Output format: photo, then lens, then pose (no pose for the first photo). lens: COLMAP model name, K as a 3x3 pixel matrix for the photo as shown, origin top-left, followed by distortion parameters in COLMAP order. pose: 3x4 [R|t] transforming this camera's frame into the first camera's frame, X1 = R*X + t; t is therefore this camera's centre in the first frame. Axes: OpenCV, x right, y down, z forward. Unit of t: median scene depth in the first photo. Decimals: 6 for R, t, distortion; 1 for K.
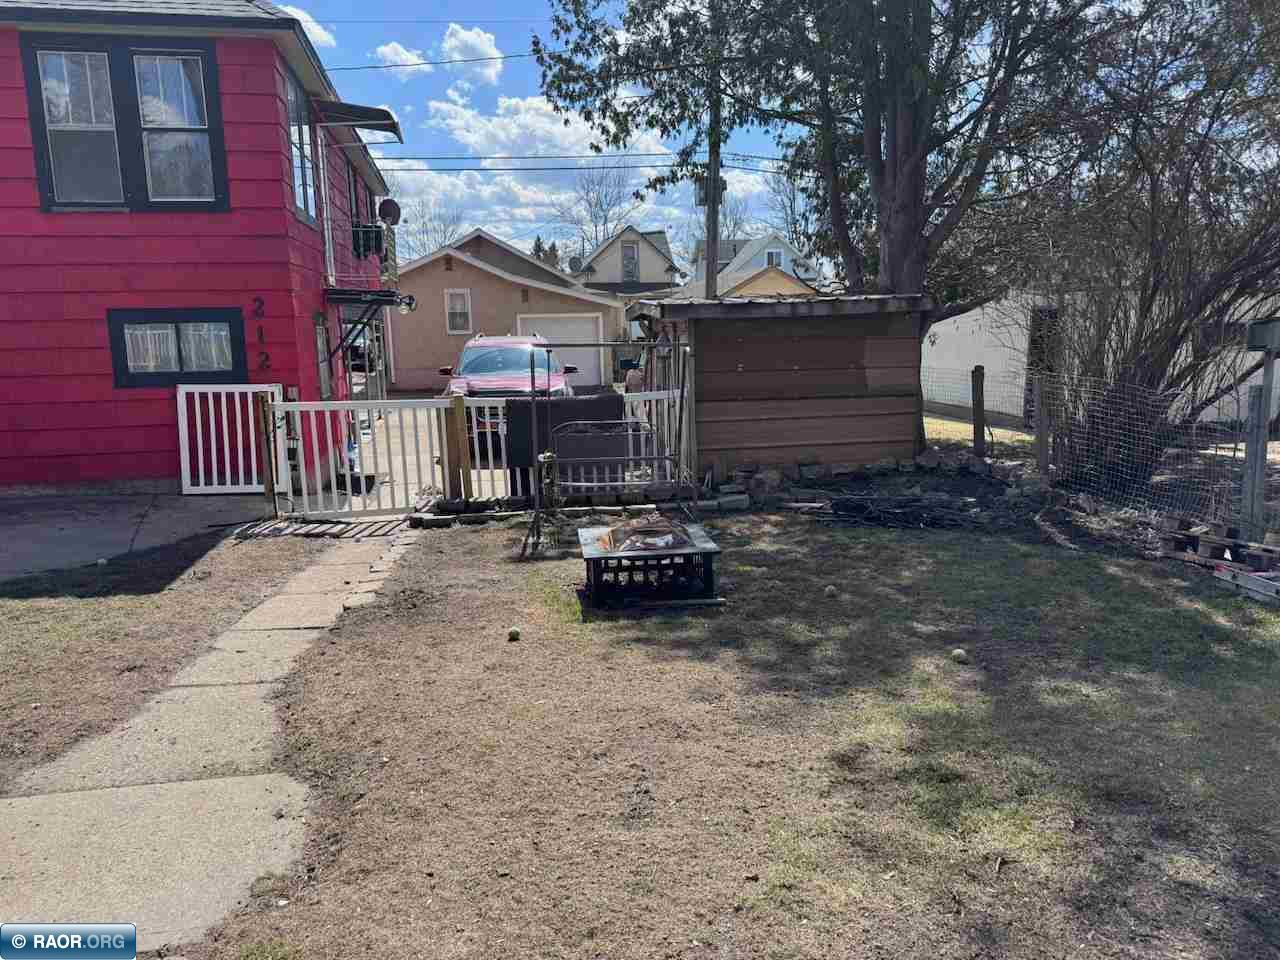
lens RADIAL K [[896.1, 0, 637.3], [0, 896.1, 483.0], [0, 0, 1]] dist [0.084785, -0.116438]
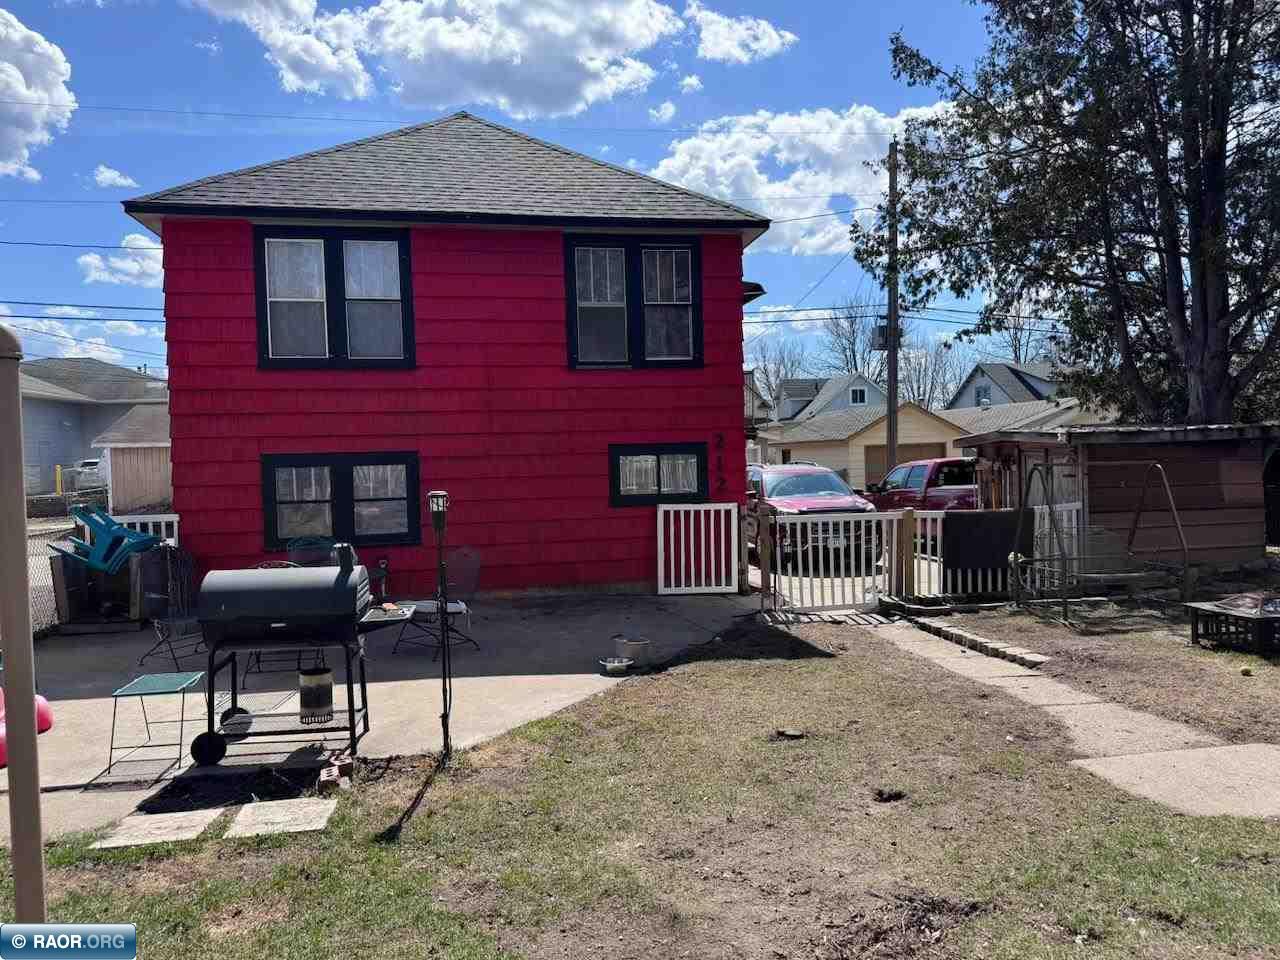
lens RADIAL K [[888.1, 0, 640.0], [0, 888.1, 480.0], [0, 0, 1]] dist [0.075801, -0.131308]
pose [[0.999850, -0.010378, -0.013878, -0.533708], [0.008176, 0.988610, -0.150280, 0.041397], [0.015280, 0.150144, 0.988546, -0.201063]]
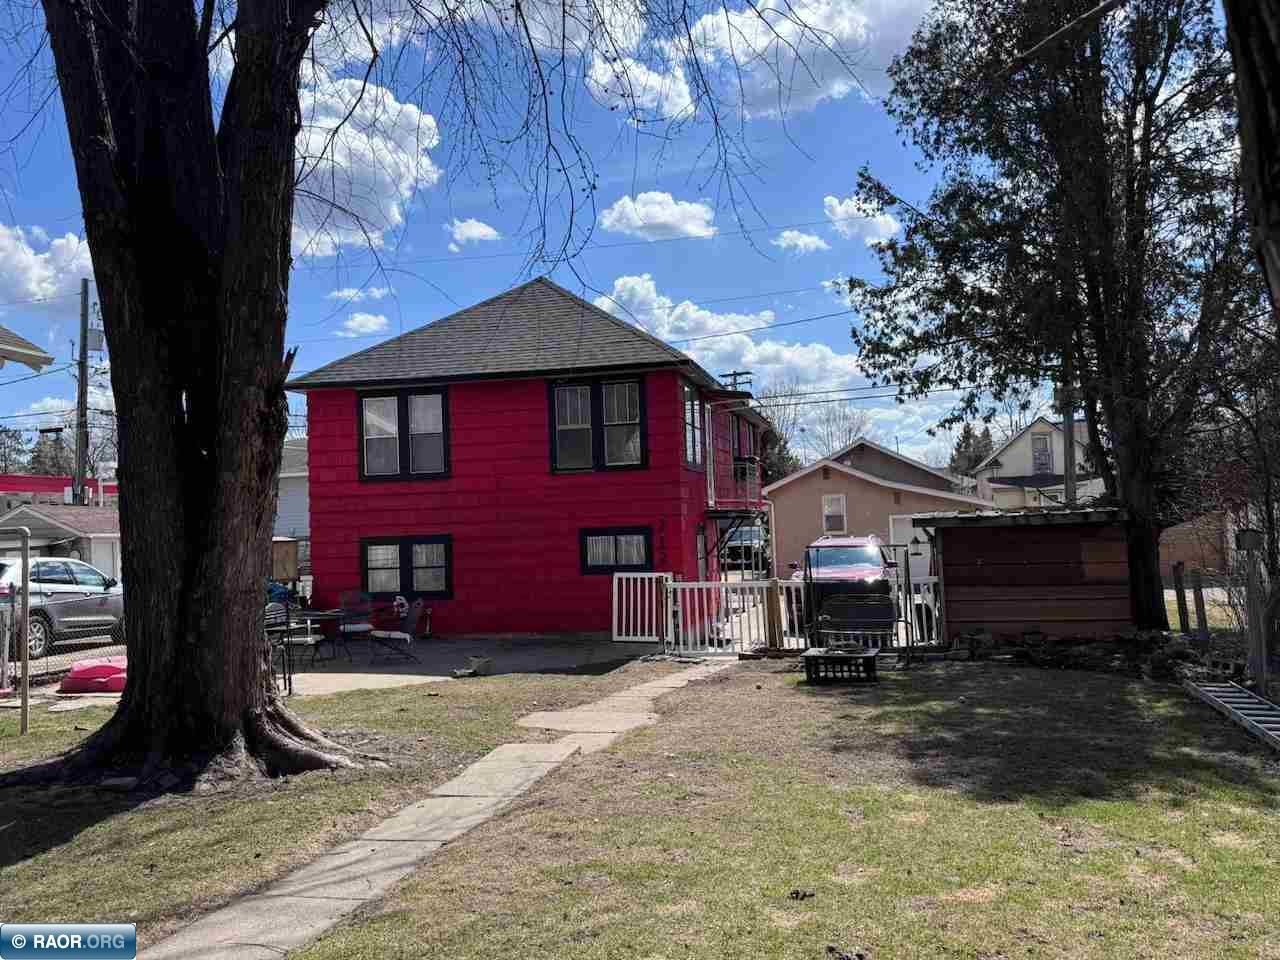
lens RADIAL K [[1043.4, 0, 643.3], [0, 1043.4, 480.8], [0, 0, 1]] dist [0.103766, -0.158052]
pose [[0.913308, -0.033755, -0.405869, 0.324850], [-0.051992, 0.978742, -0.198394, 0.104341], [0.403938, 0.202297, 0.892138, -0.720131]]
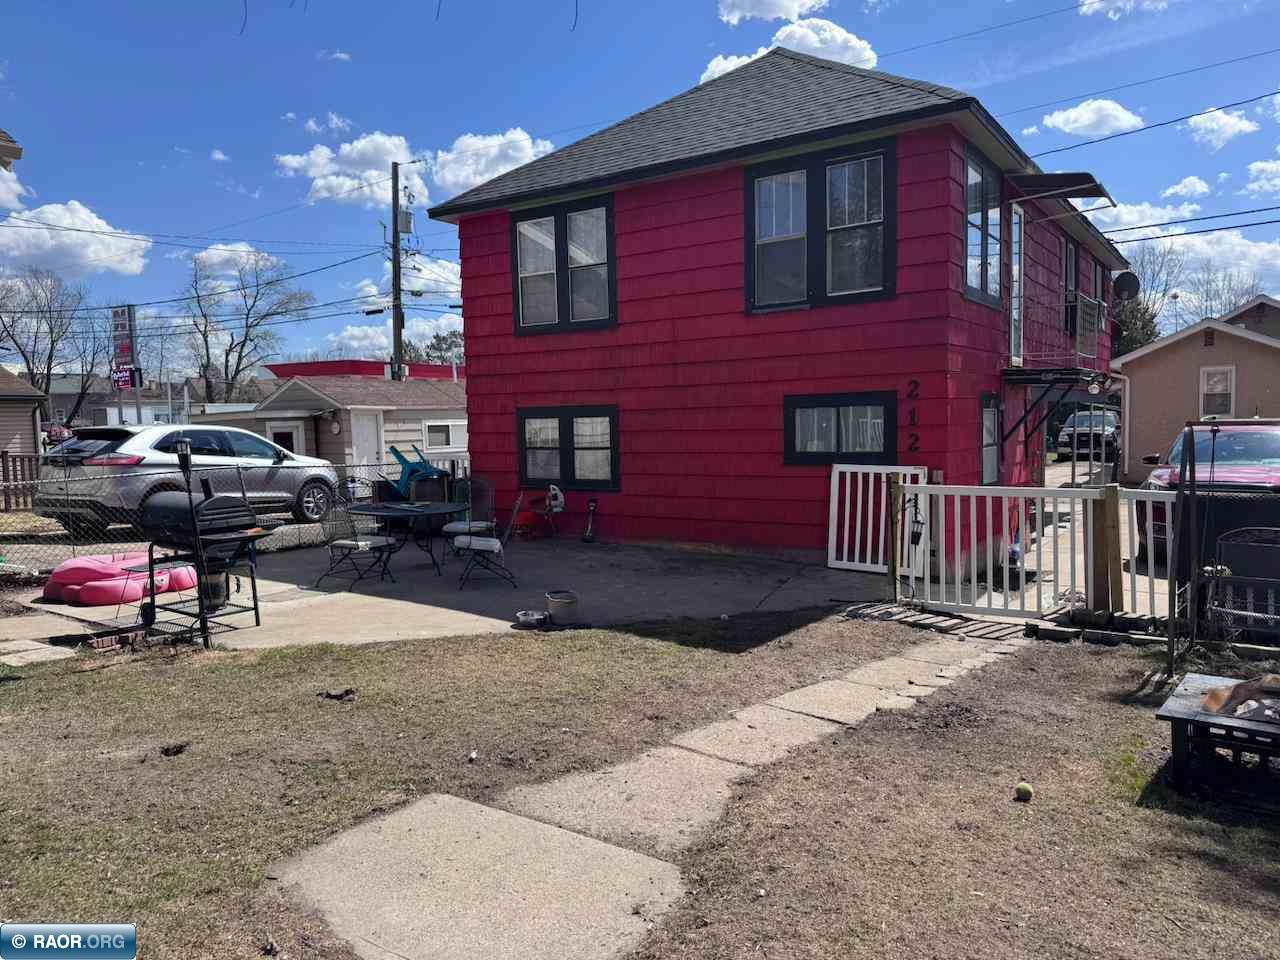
lens RADIAL K [[896.1, 0, 637.3], [0, 896.1, 483.0], [0, 0, 1]] dist [0.084785, -0.116438]
pose [[0.701516, 0.047183, -0.711090, 0.086986], [-0.116092, 0.992044, -0.048703, -0.008283], [0.703134, 0.116718, 0.701413, 0.105476]]
